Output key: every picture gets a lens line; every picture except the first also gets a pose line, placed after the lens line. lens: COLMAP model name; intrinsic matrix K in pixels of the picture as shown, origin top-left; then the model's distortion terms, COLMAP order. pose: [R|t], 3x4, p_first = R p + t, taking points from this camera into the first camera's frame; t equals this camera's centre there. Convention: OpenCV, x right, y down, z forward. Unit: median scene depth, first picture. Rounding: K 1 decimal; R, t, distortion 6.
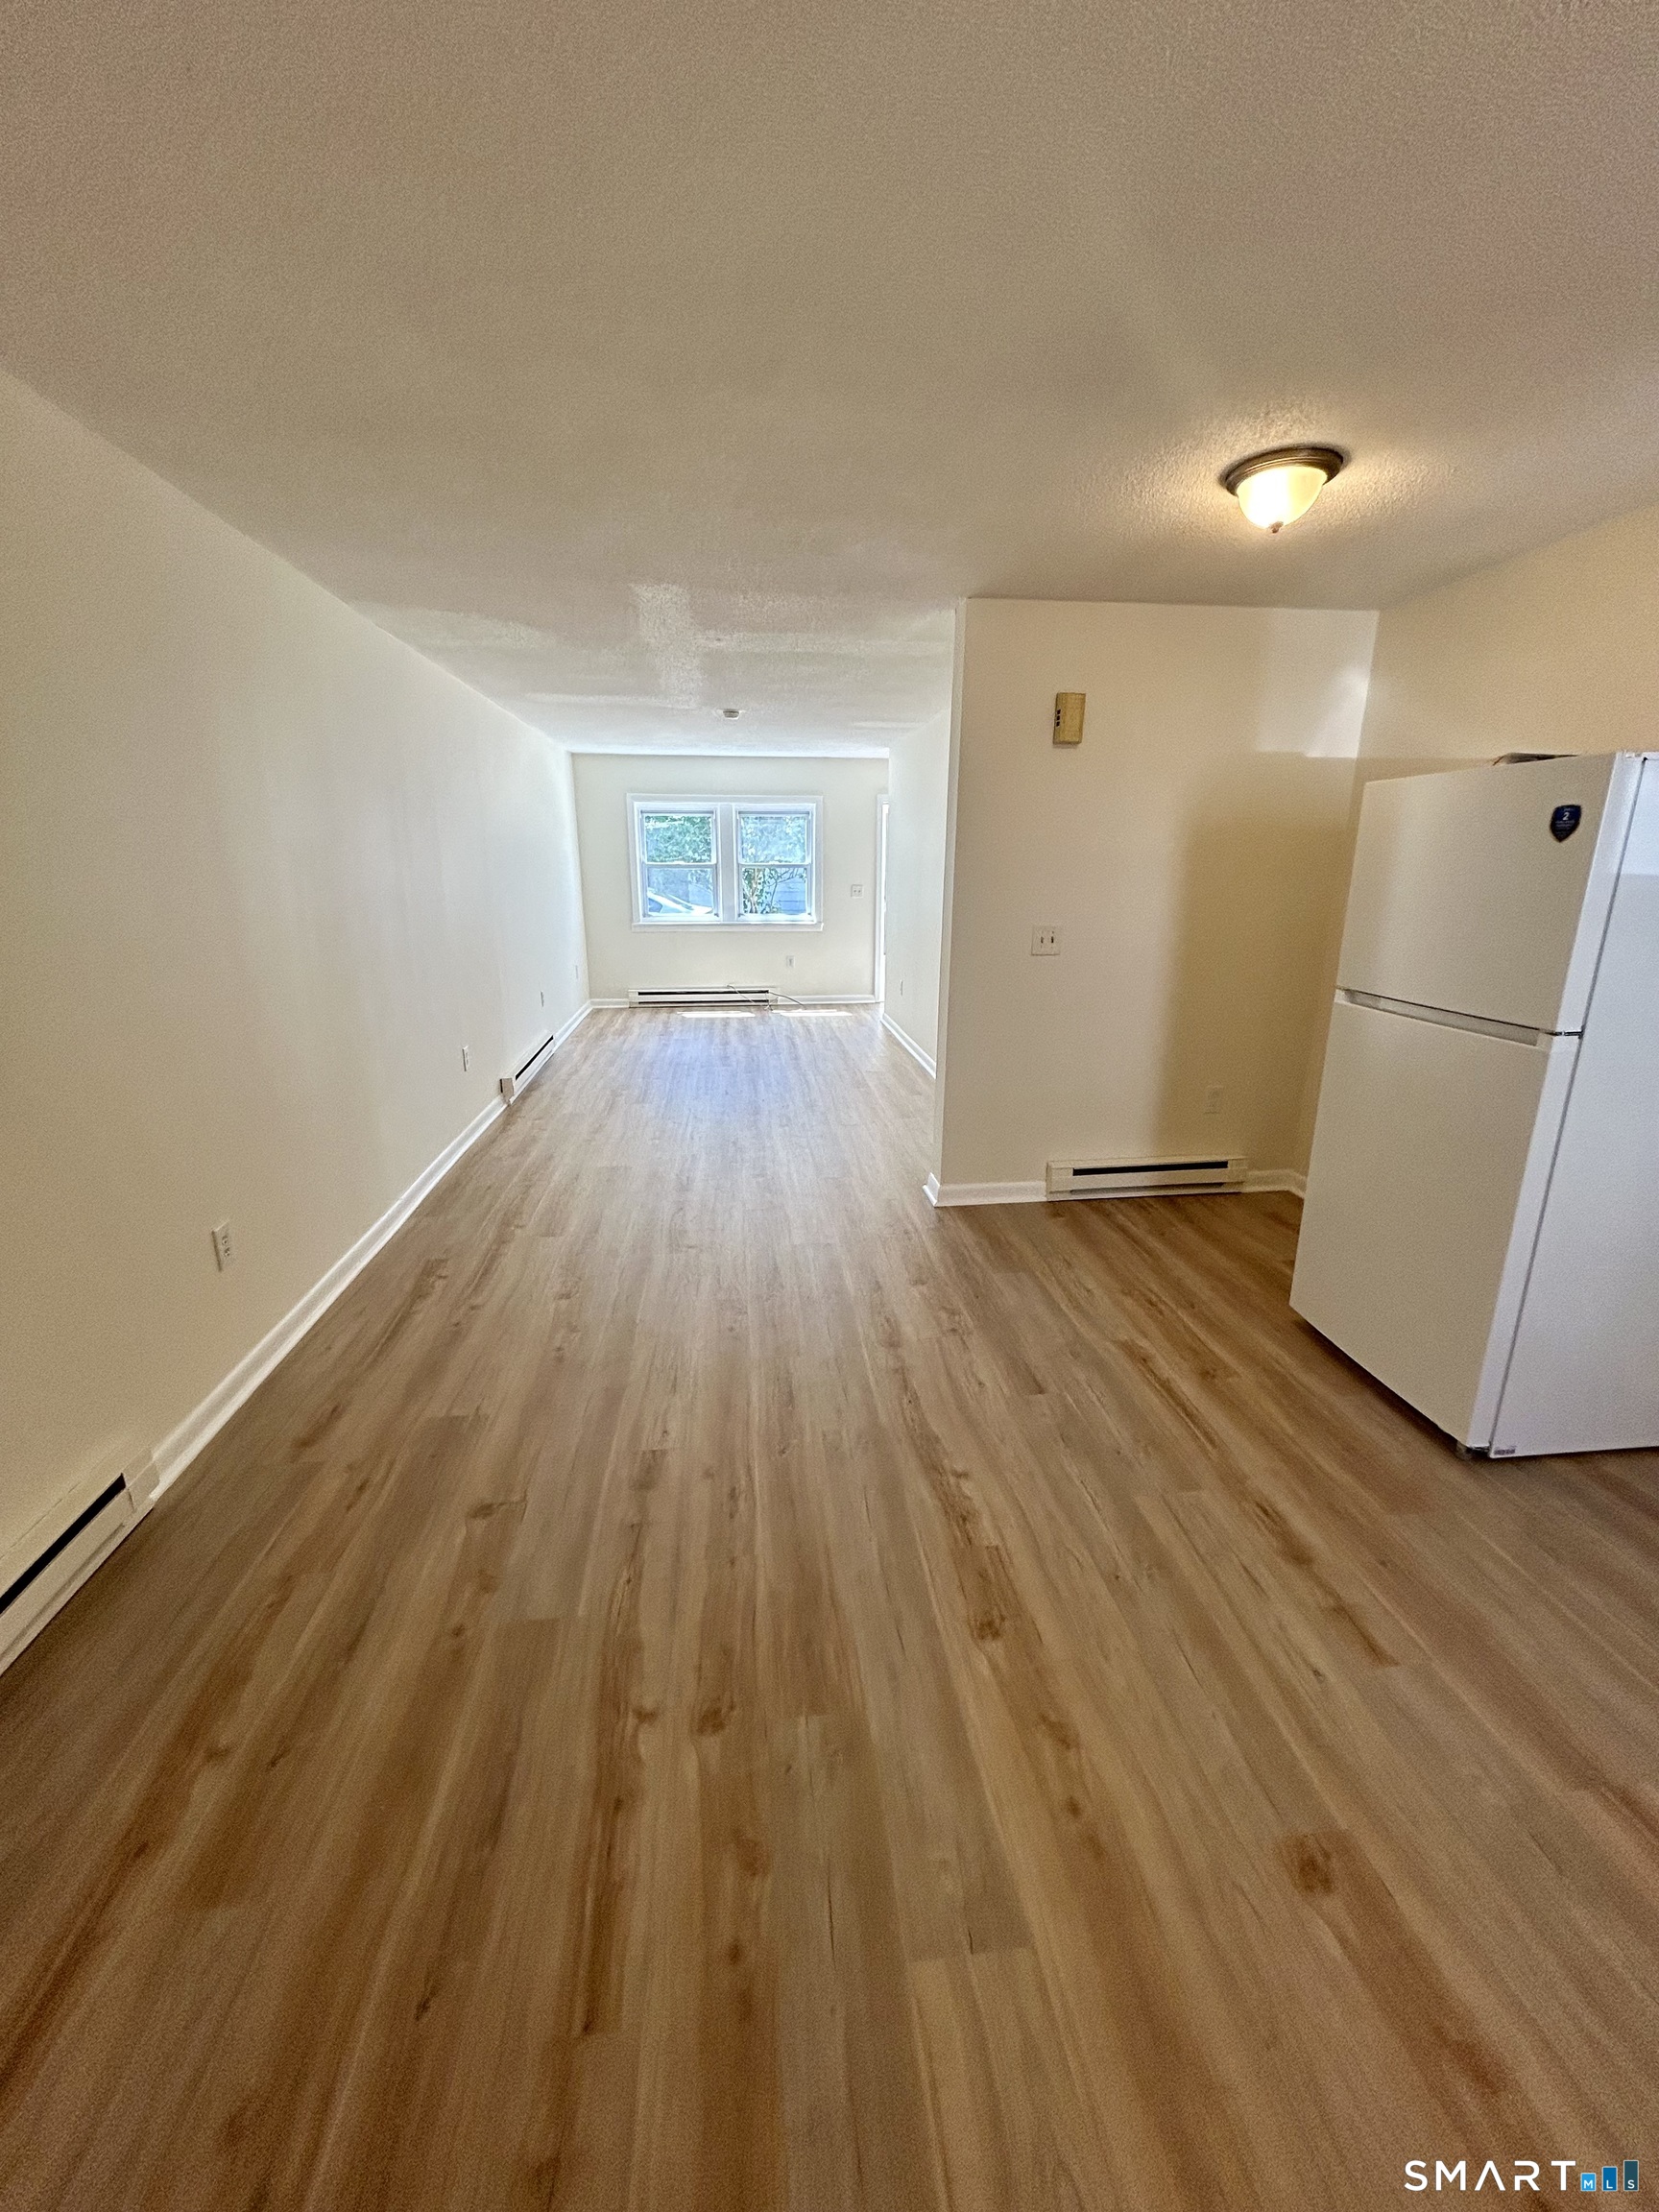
lens RADIAL K [[888.4, 0, 832.4], [0, 888.4, 1106.2], [0, 0, 1]] dist [0.000561, 0.001383]
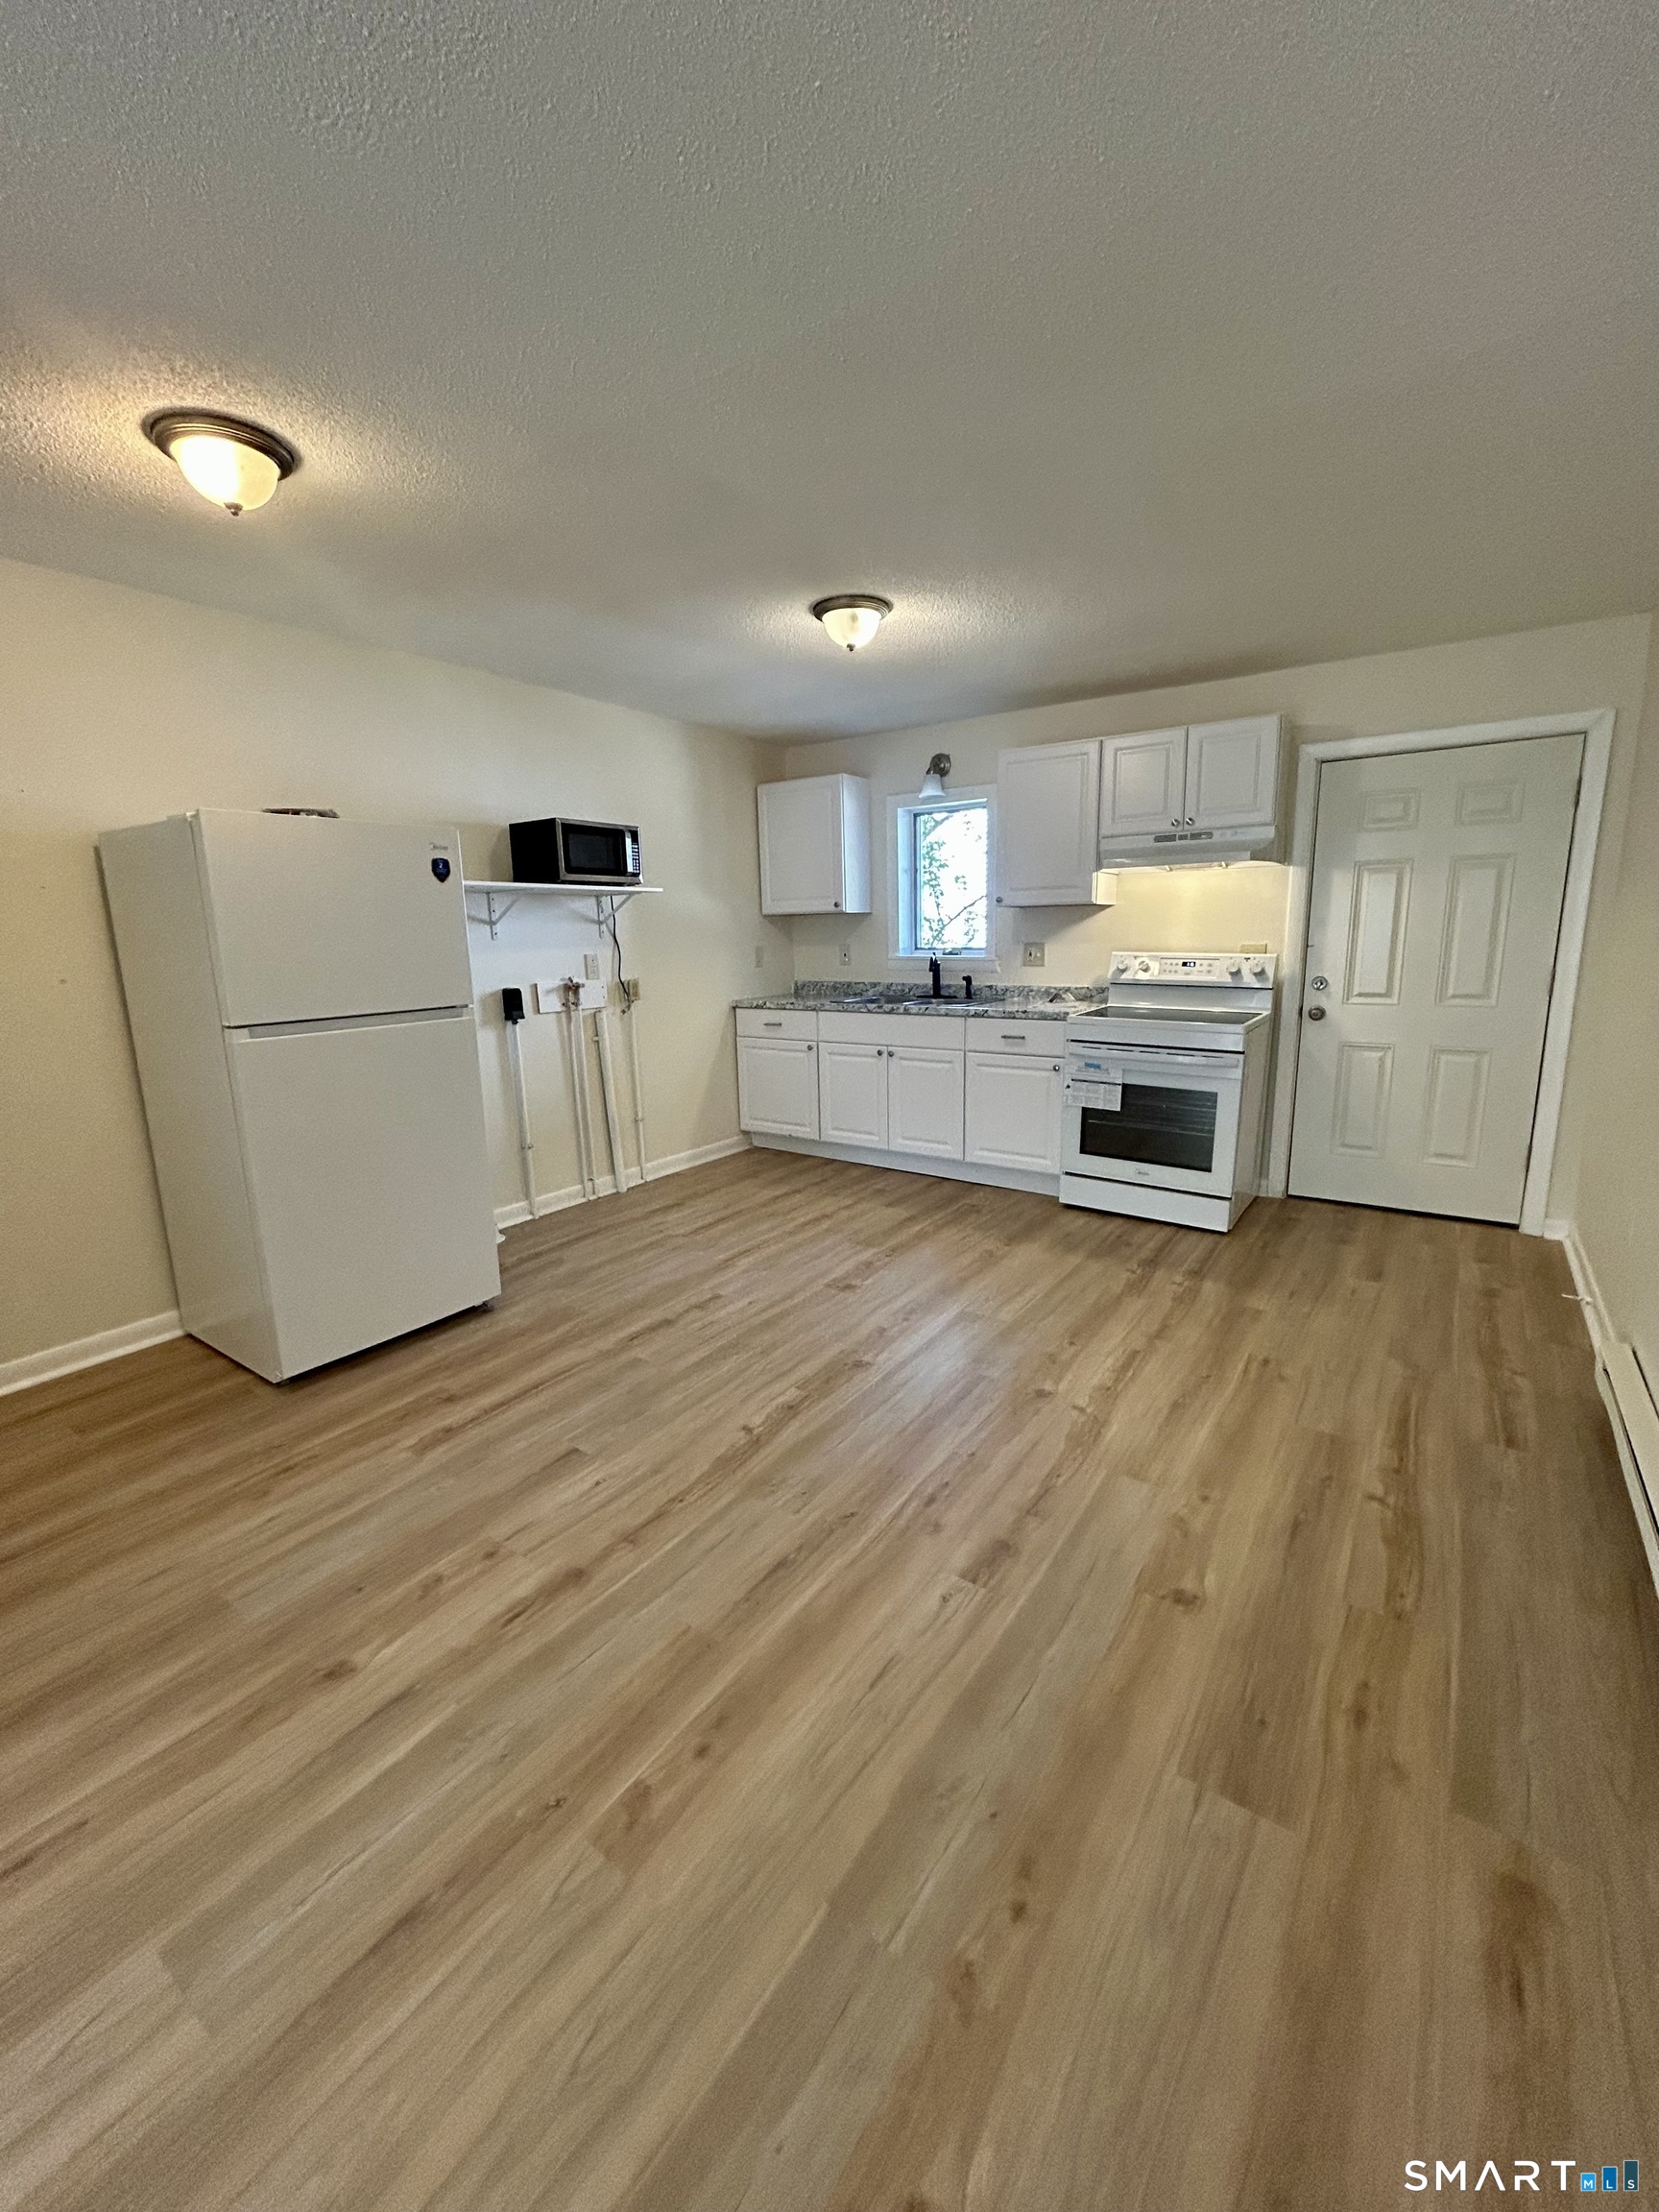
lens RADIAL K [[888.4, 0, 823.4], [0, 888.4, 1105.4], [0, 0, 1]] dist [0.000561, 0.001383]
pose [[-0.743872, -0.119583, 0.657537, -0.573863], [0.196603, 0.901173, 0.386310, -0.338232], [-0.638750, 0.416639, -0.646846, 1.414790]]
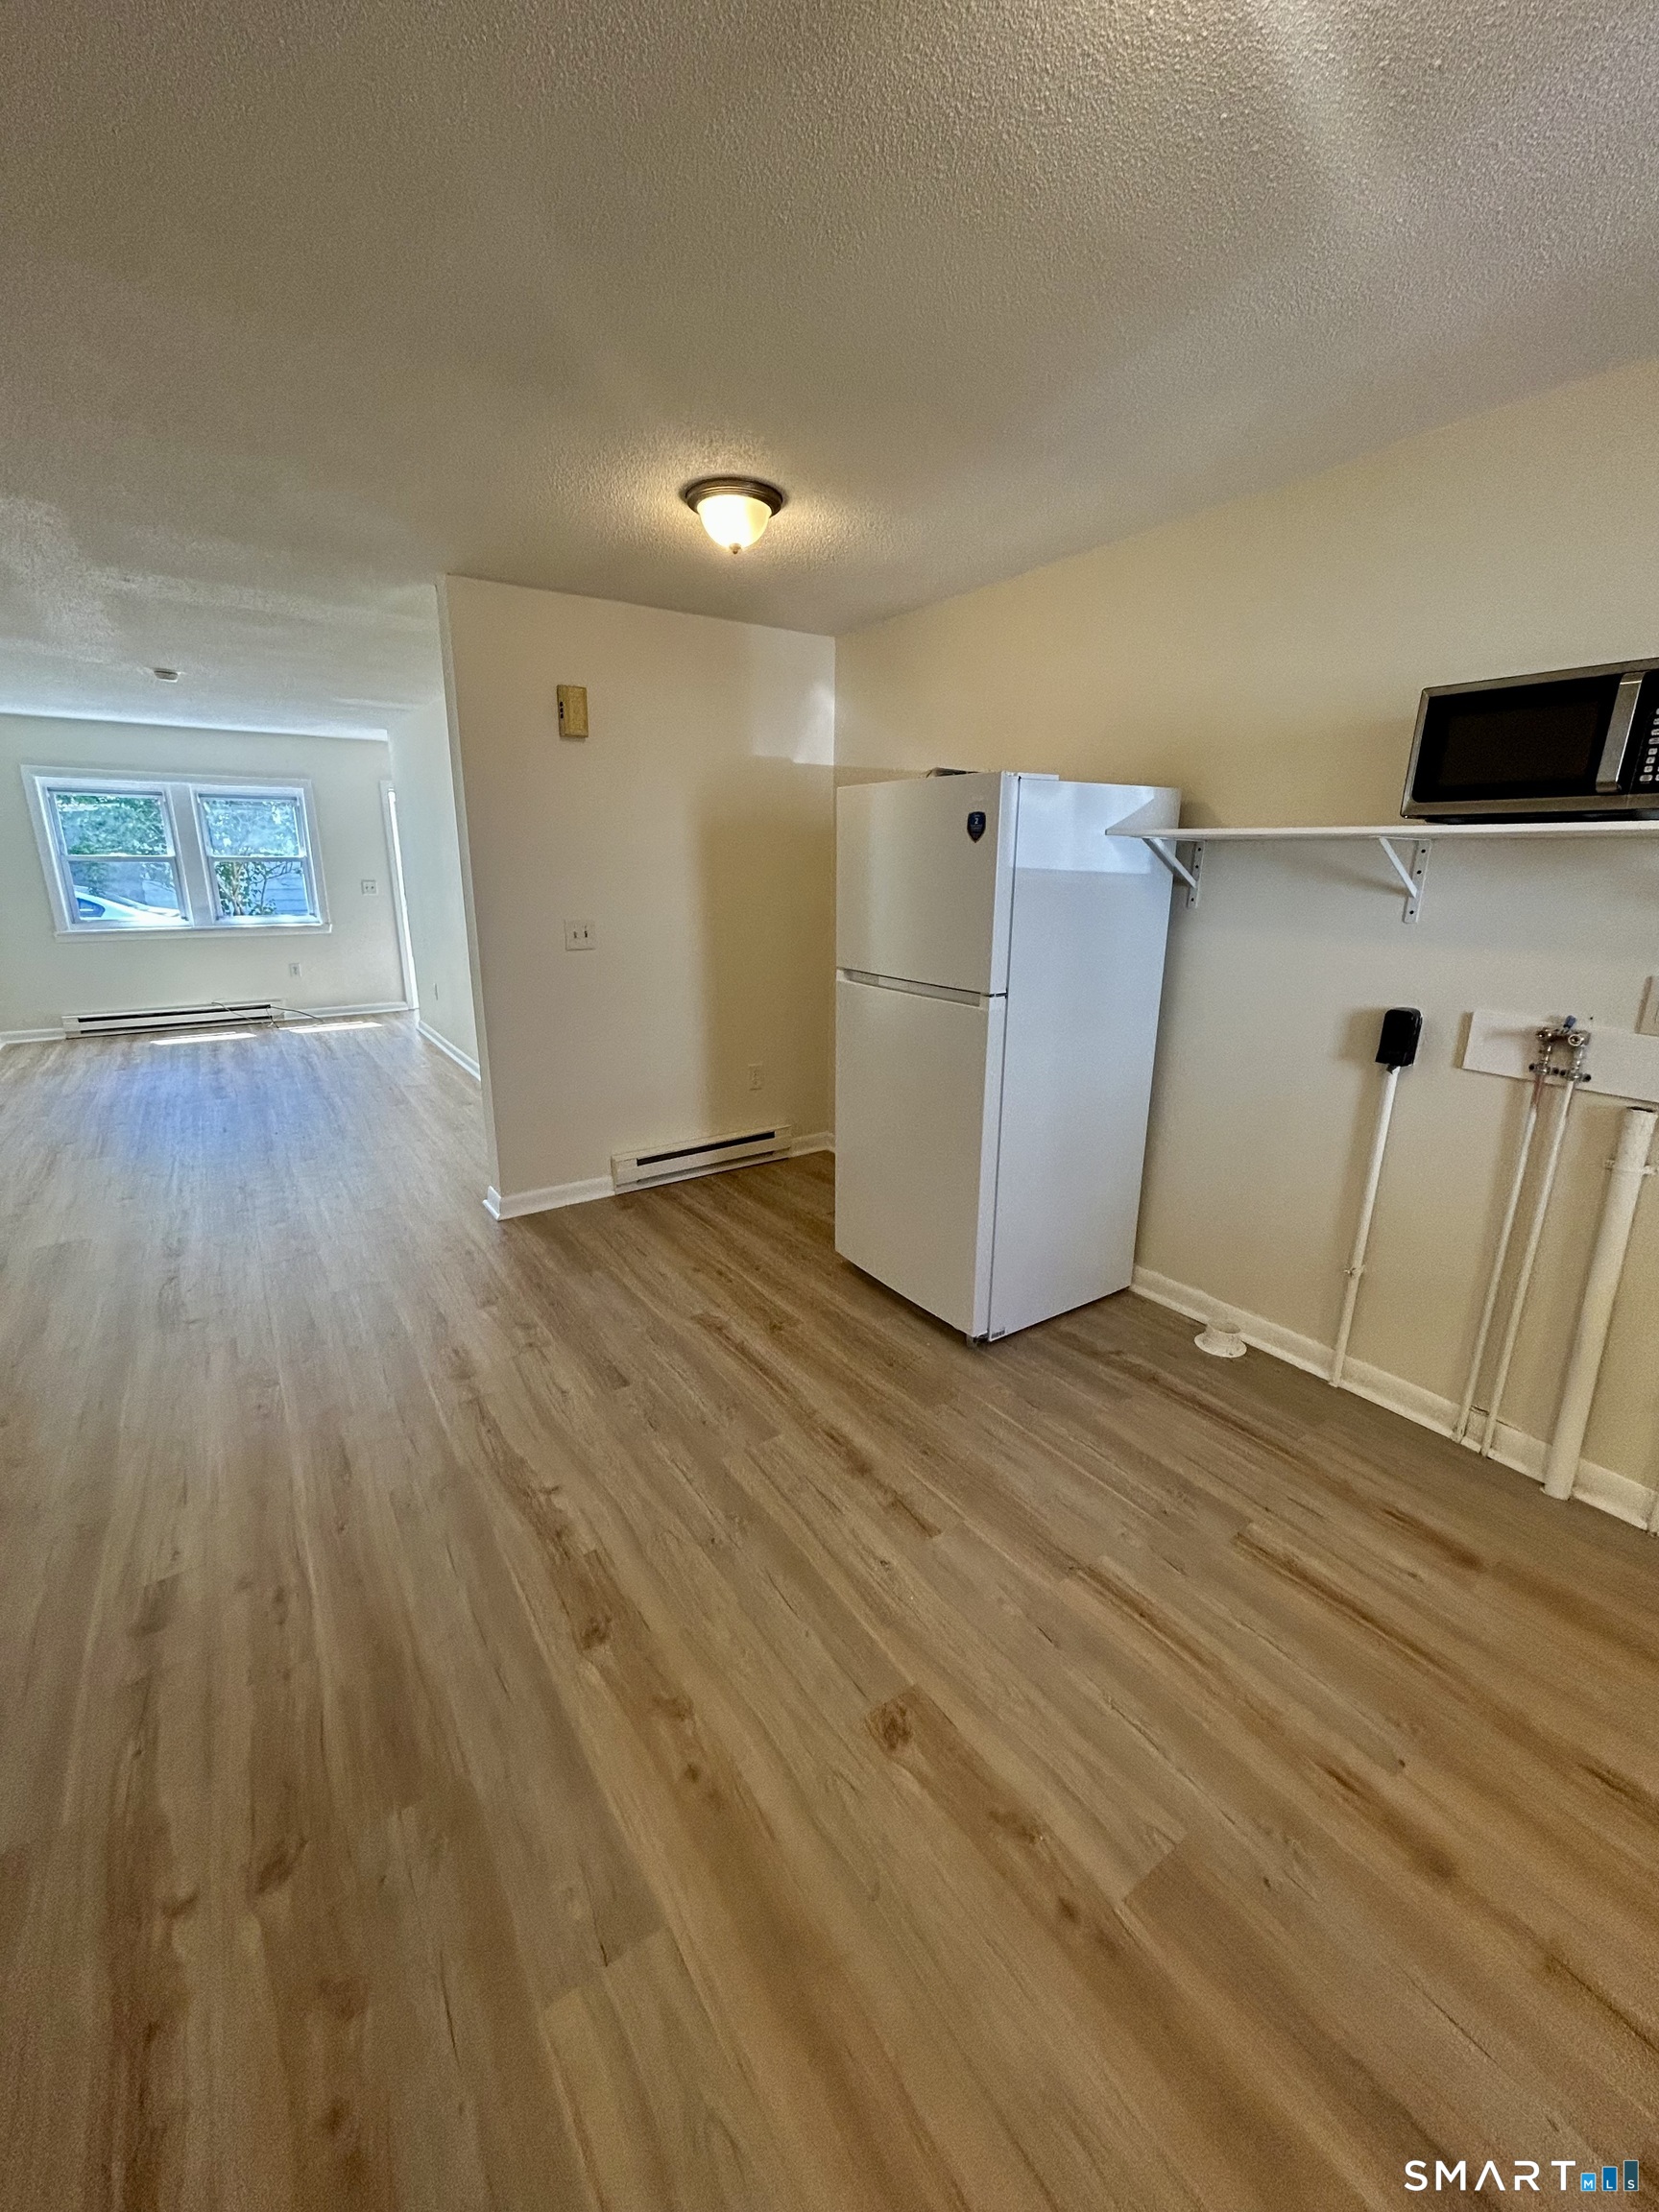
lens RADIAL K [[888.4, 0, 823.6], [0, 888.4, 1104.5], [0, 0, 1]] dist [0.000561, 0.001383]
pose [[0.885871, -0.121232, 0.447812, 0.023640], [0.119343, 0.992319, 0.032554, 0.001952], [-0.448319, 0.024605, 0.893535, -0.005717]]
